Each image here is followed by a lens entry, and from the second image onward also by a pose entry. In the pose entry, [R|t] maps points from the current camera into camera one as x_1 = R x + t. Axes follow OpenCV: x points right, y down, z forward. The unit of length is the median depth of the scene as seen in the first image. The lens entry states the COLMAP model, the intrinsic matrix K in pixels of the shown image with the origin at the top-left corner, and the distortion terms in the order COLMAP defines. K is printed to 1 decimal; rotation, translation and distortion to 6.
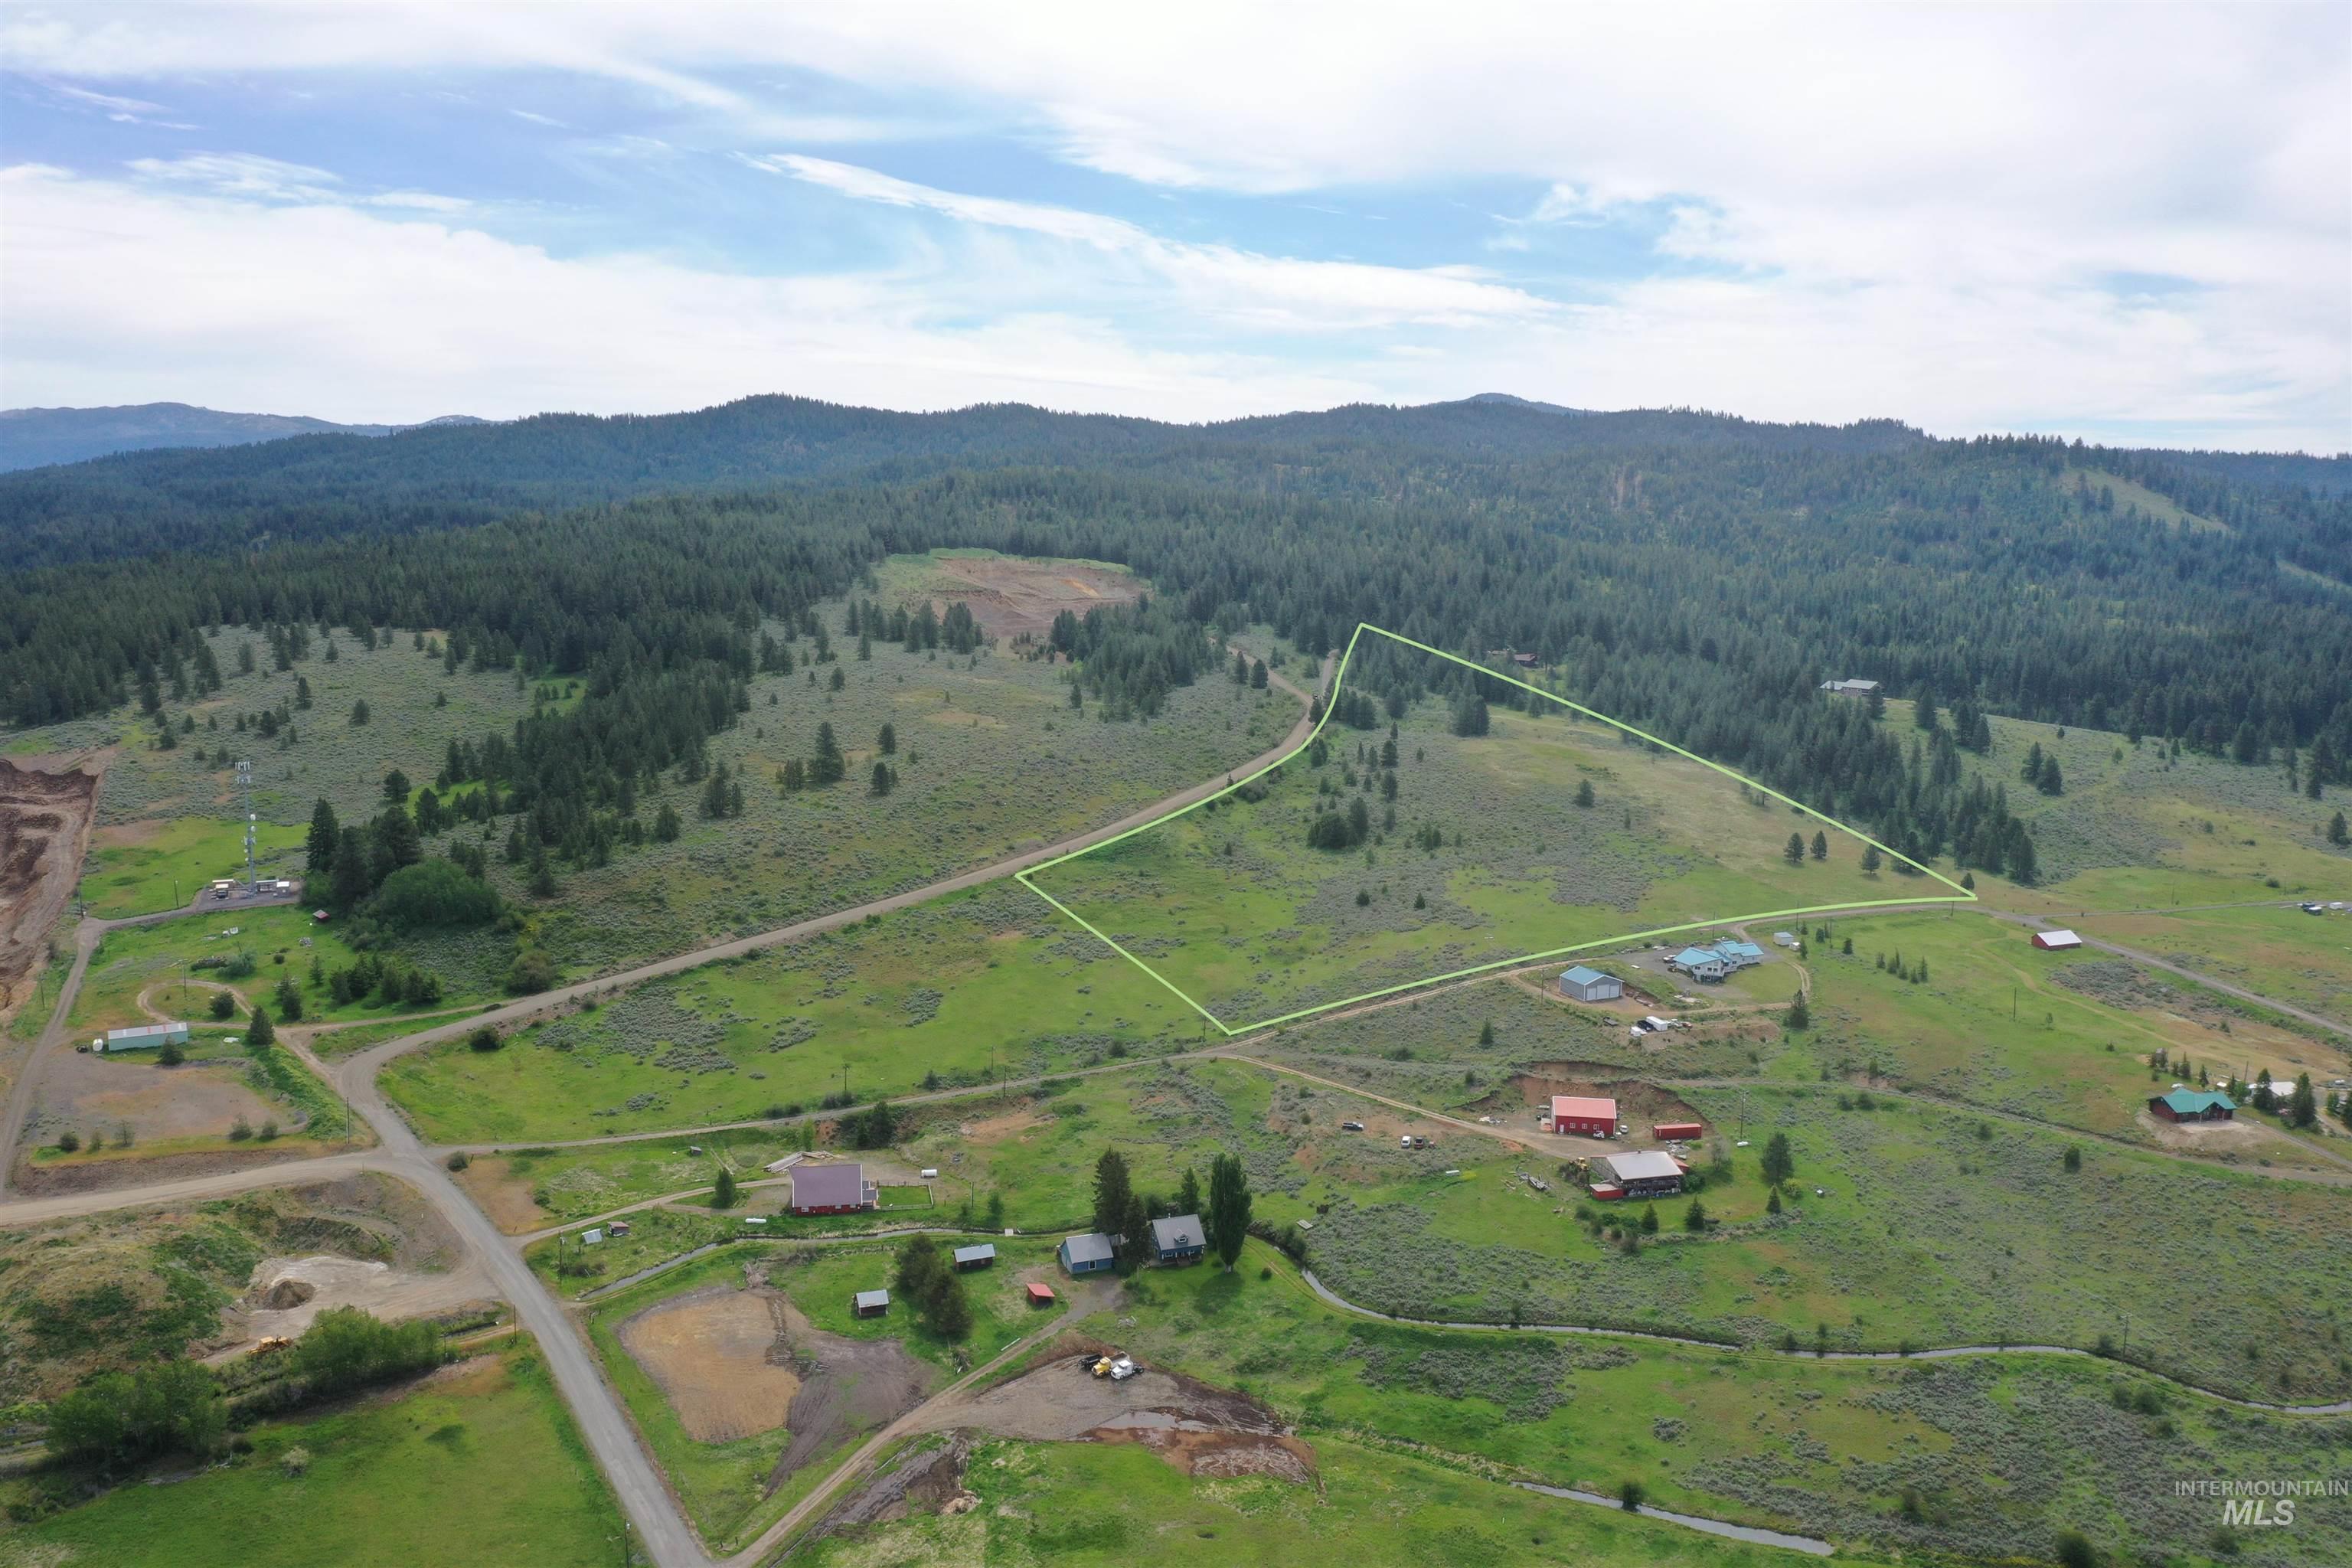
lens RADIAL K [[1909.7, 0, 1176.2], [0, 1909.7, 771.3], [0, 0, 1]] dist [0.011290, 0.000068]
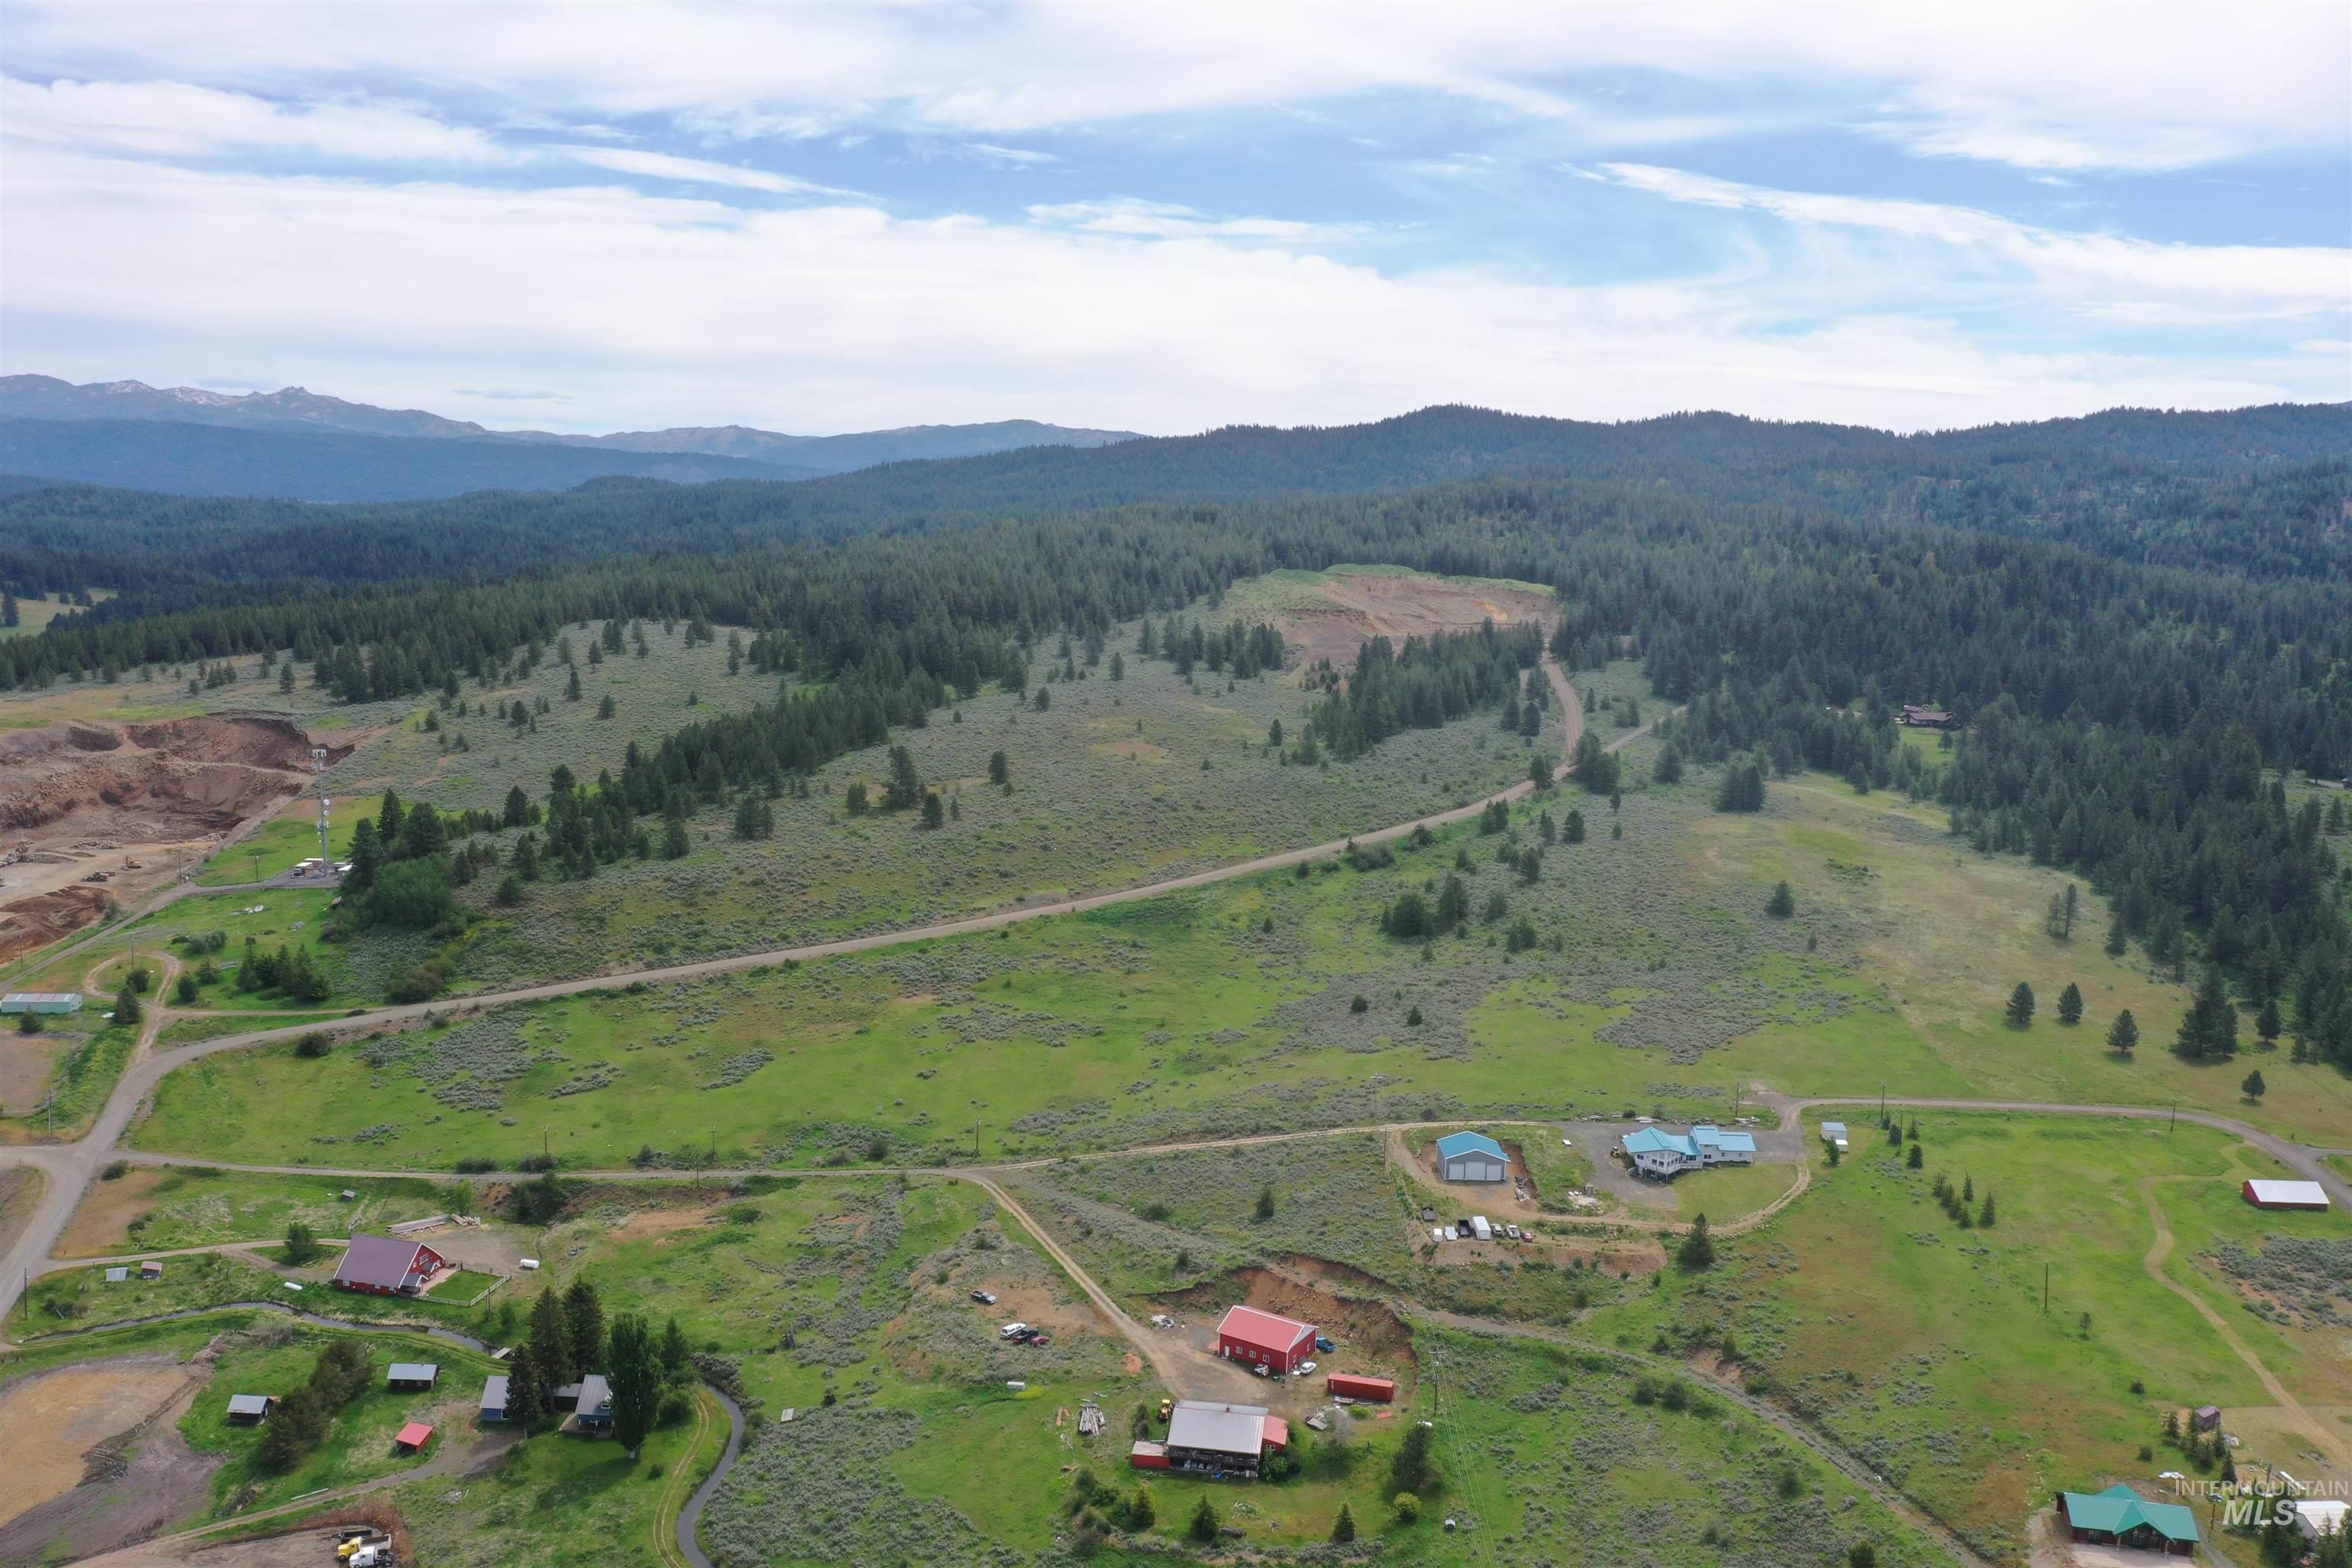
lens RADIAL K [[1909.7, 0, 1177.6], [0, 1909.7, 800.1], [0, 0, 1]] dist [0.011290, 0.000068]
pose [[0.906563, 0.074861, -0.415378, 0.150645], [-0.071788, 0.997154, 0.023033, -0.013776], [0.415920, 0.008938, 0.909357, 0.097762]]
